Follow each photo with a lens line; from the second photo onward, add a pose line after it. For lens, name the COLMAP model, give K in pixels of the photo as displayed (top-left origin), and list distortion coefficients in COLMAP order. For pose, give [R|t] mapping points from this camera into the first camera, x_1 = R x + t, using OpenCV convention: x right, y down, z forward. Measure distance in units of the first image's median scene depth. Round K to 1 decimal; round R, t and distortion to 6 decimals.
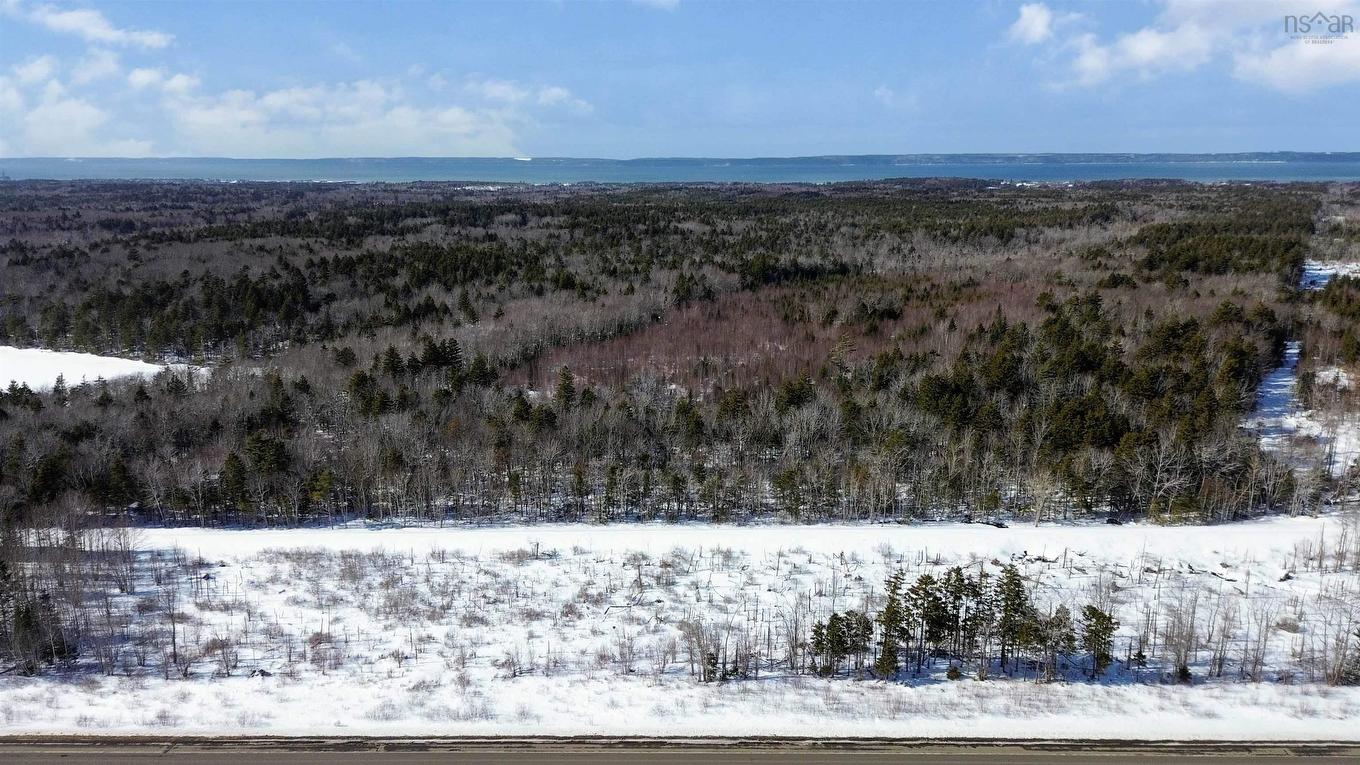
lens RADIAL K [[1009.2, 0, 686.8], [0, 1009.2, 382.3], [0, 0, 1]] dist [0.079984, -0.080055]
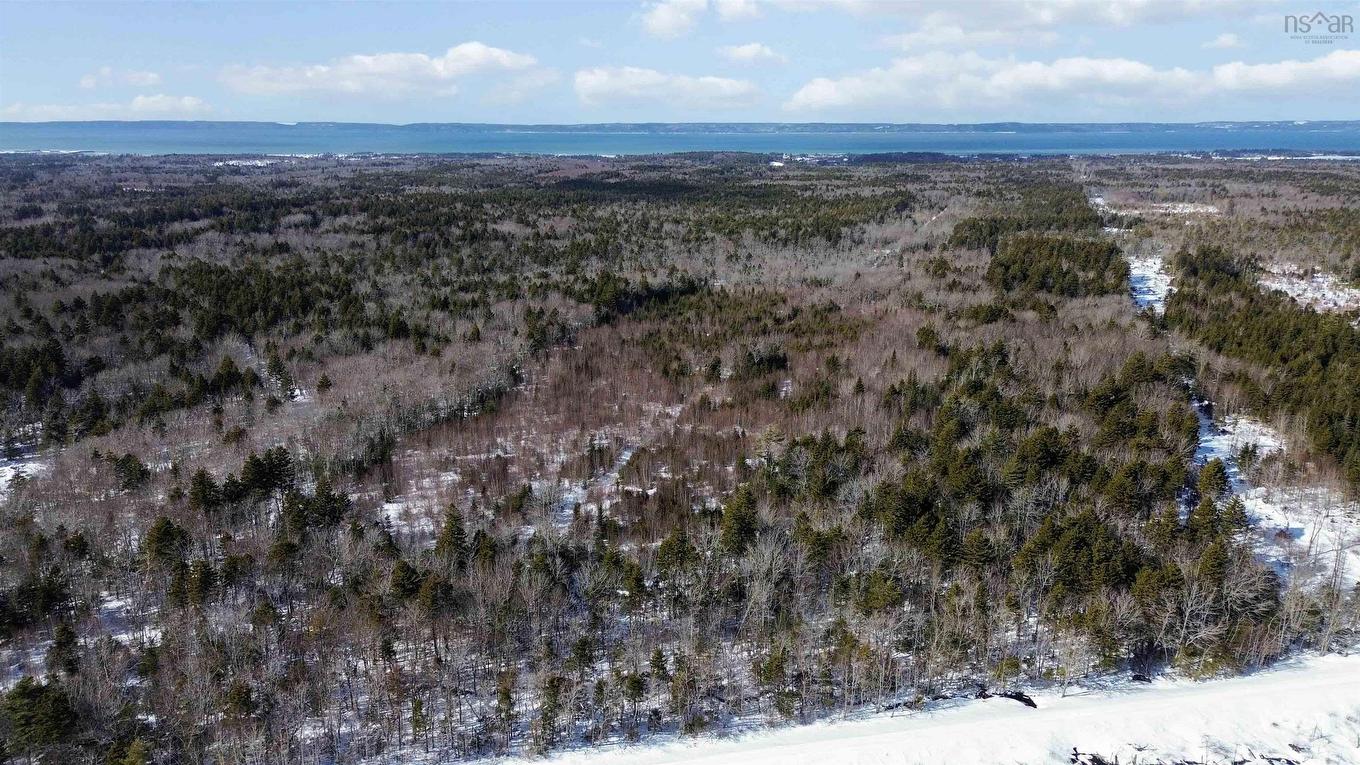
lens RADIAL K [[992.2, 0, 685.7], [0, 992.2, 385.4], [0, 0, 1]] dist [0.070053, -0.061497]
pose [[0.977856, -0.049209, 0.203410, -0.064197], [0.041282, 0.998221, 0.043030, -0.089254], [-0.205166, -0.033680, 0.978148, 0.143007]]
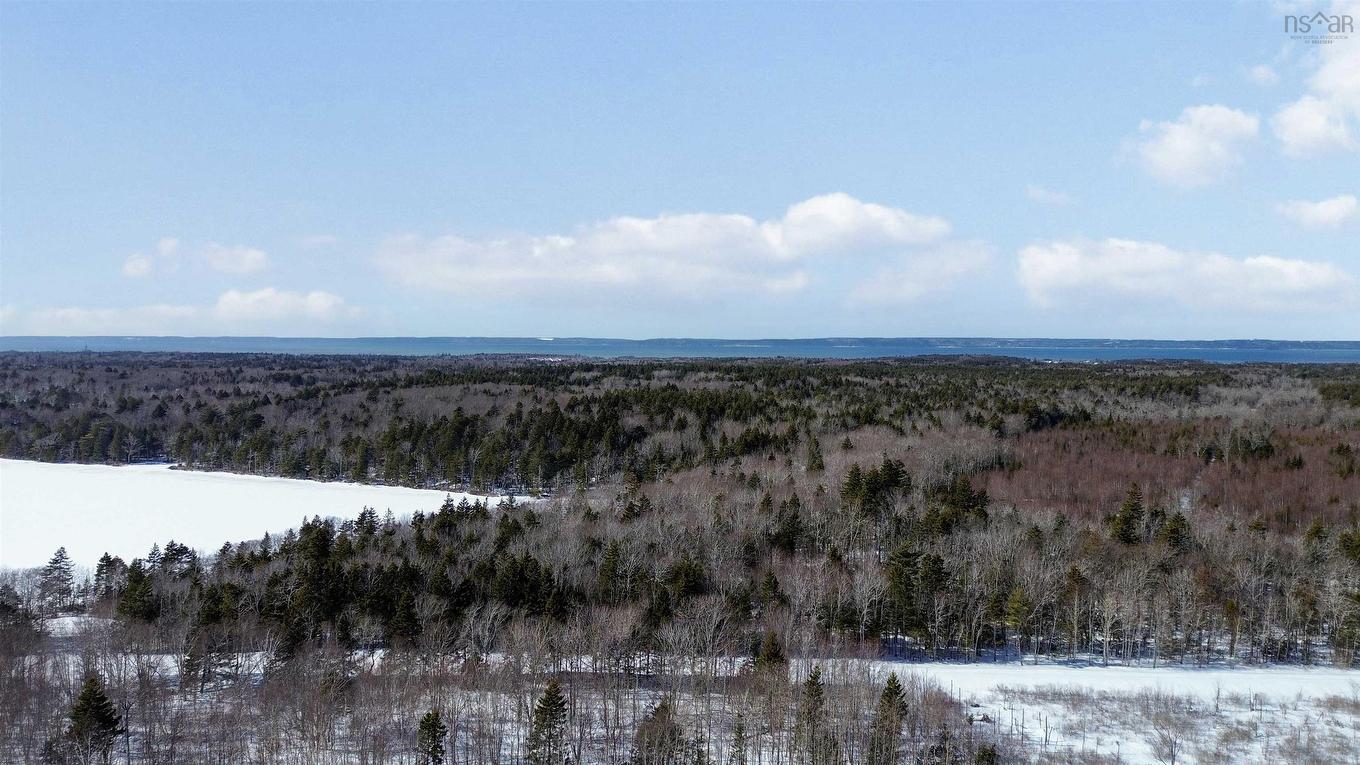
lens RADIAL K [[985.2, 0, 685.4], [0, 985.2, 374.9], [0, 0, 1]] dist [0.083937, -0.085355]
pose [[0.999966, 0.008048, -0.001946, -0.339309], [-0.008267, 0.983474, -0.180860, 0.037145], [0.000459, 0.180870, 0.983507, 0.080064]]
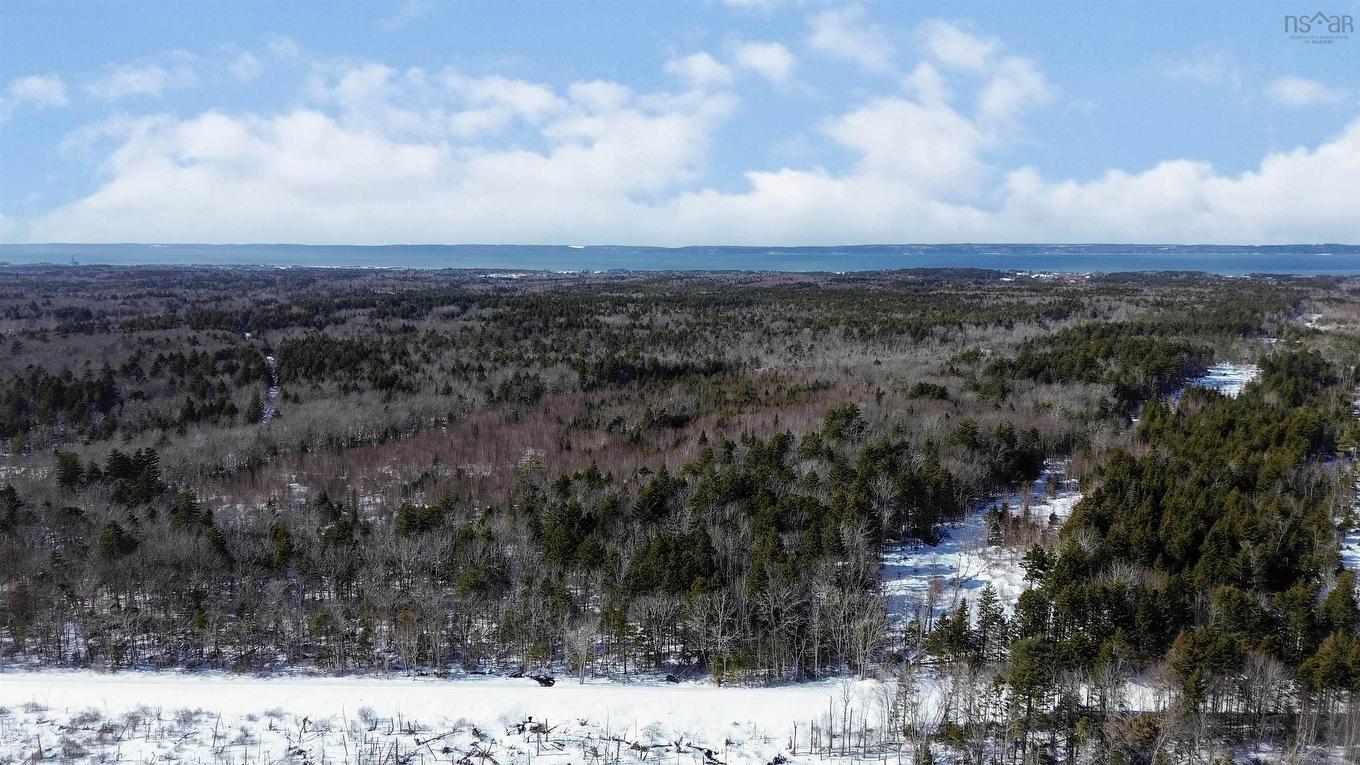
lens RADIAL K [[985.2, 0, 685.4], [0, 985.2, 374.9], [0, 0, 1]] dist [0.083937, -0.085355]
pose [[0.998578, 0.011771, -0.051999, 0.261389], [-0.016285, 0.996053, -0.087256, -0.030205], [0.050767, 0.087978, 0.994828, 0.057564]]
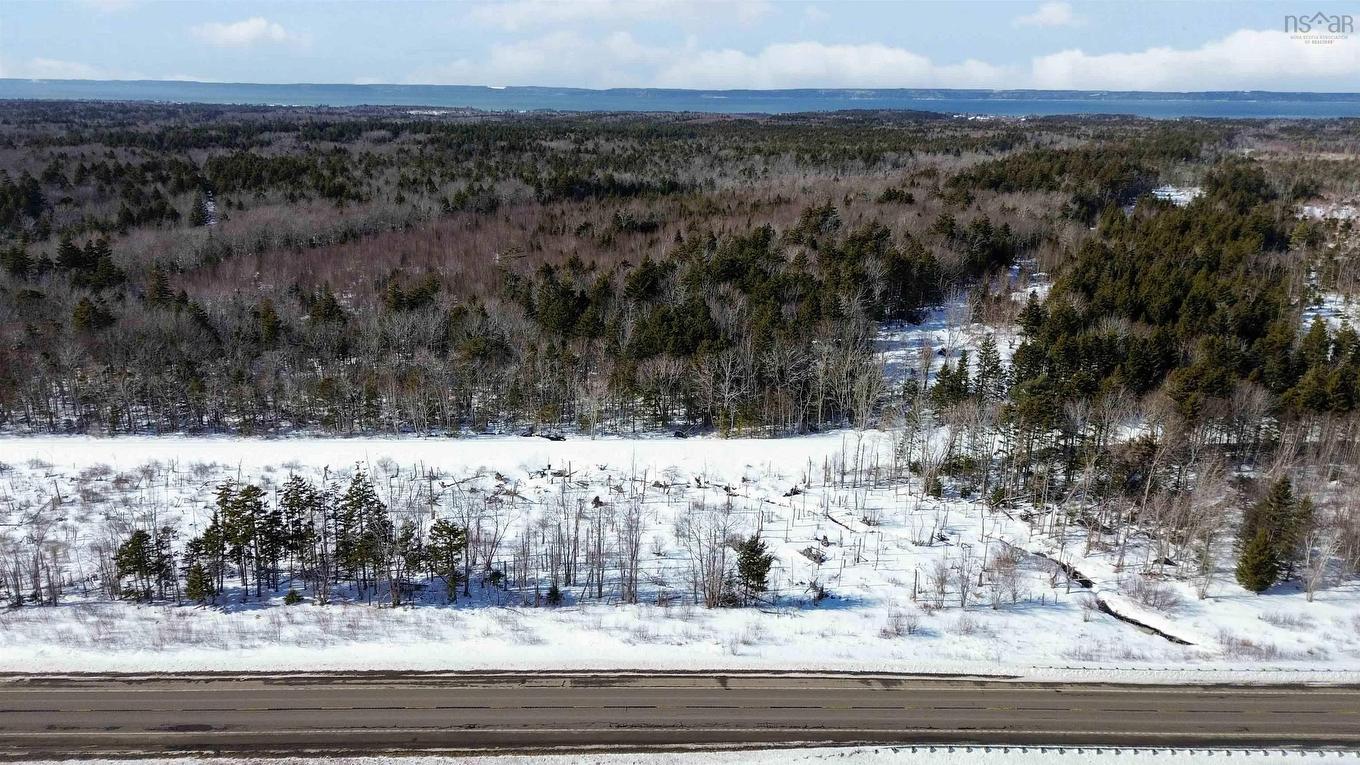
lens RADIAL K [[992.2, 0, 685.7], [0, 992.2, 385.4], [0, 0, 1]] dist [0.070053, -0.061497]
pose [[0.999751, 0.008040, 0.020795, 0.223615], [-0.009479, 0.997496, 0.070082, 0.015556], [-0.020180, -0.070262, 0.997324, 0.056687]]
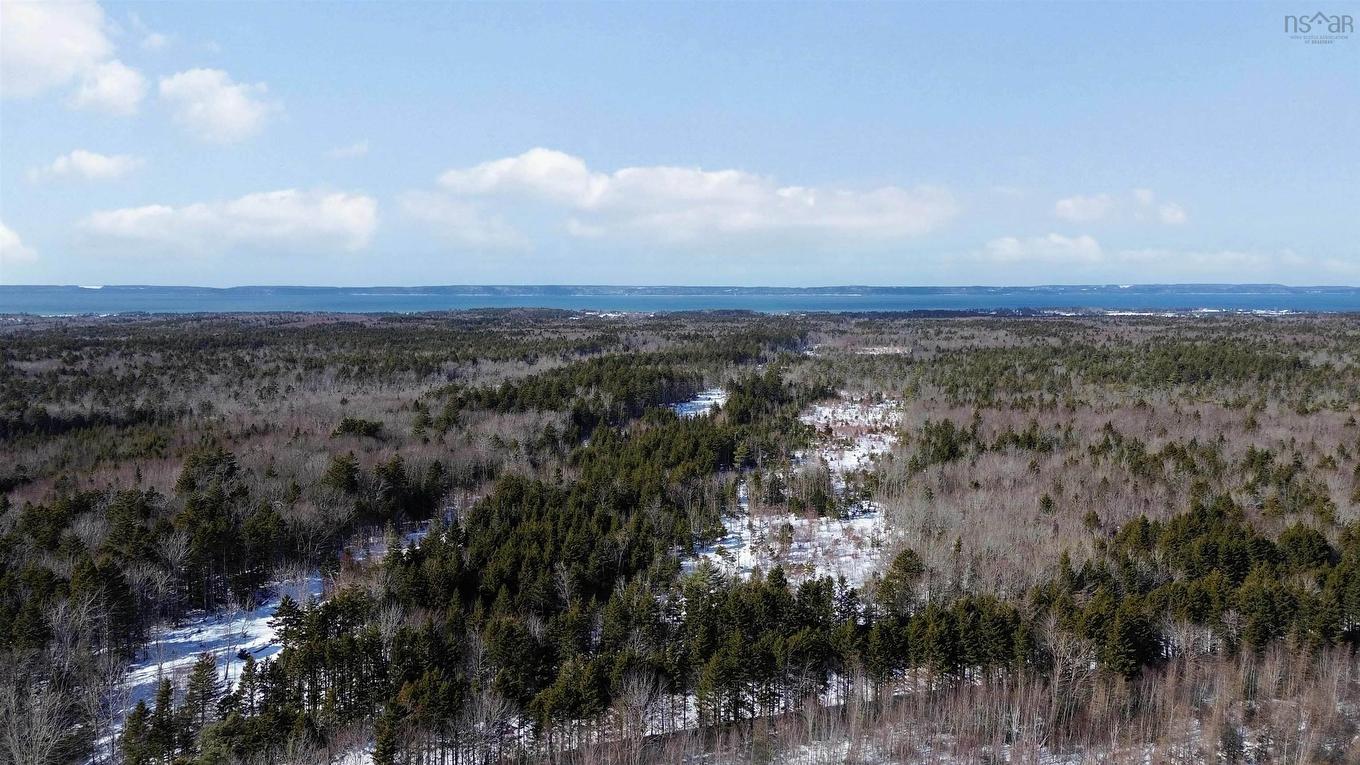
lens RADIAL K [[1037.8, 0, 686.7], [0, 1037.8, 382.7], [0, 0, 1]] dist [0.080509, -0.080257]
pose [[0.940500, -0.028014, 0.338636, 0.418042], [0.070639, 0.990942, -0.114211, -0.018581], [-0.332369, 0.131337, 0.933960, 0.099518]]
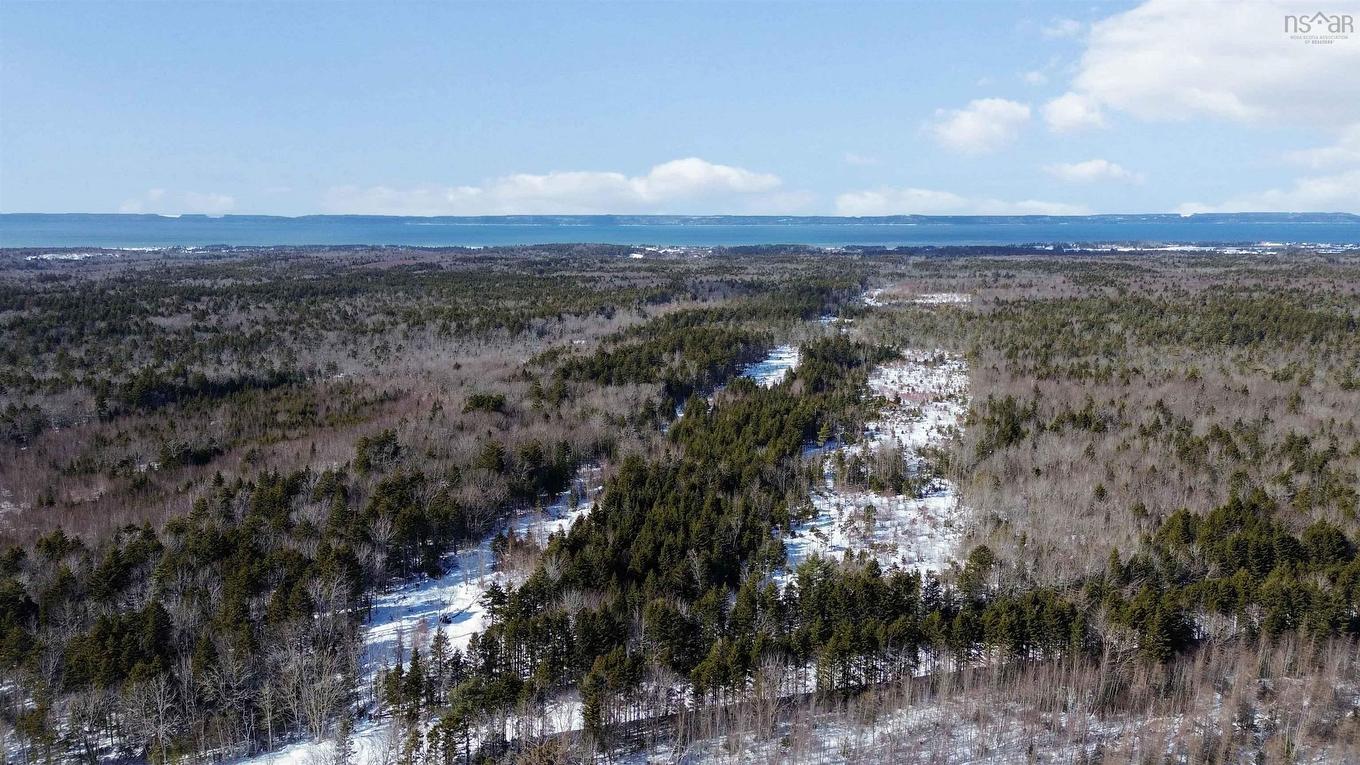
lens RADIAL K [[1017.5, 0, 686.4], [0, 1017.5, 384.1], [0, 0, 1]] dist [0.073730, -0.070080]
pose [[0.957009, -0.044017, 0.286700, 0.355924], [0.059622, 0.997164, -0.045922, -0.064835], [-0.283866, 0.061041, 0.956919, 0.018408]]
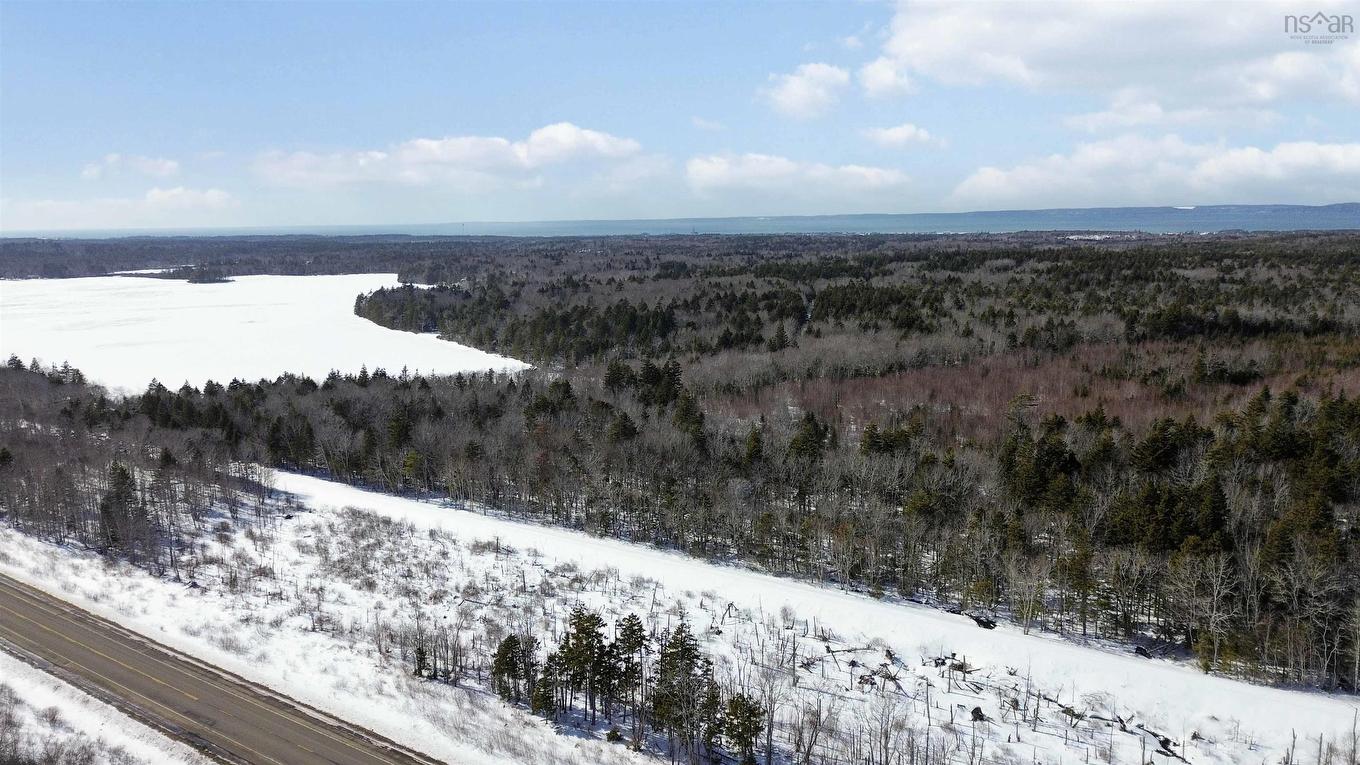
lens RADIAL K [[1009.2, 0, 686.8], [0, 1009.2, 382.3], [0, 0, 1]] dist [0.079984, -0.080055]
pose [[0.819862, 0.081465, -0.566736, 0.304601], [-0.109804, 0.993825, -0.015989, -0.004345], [0.561934, 0.075339, 0.823744, 0.109252]]
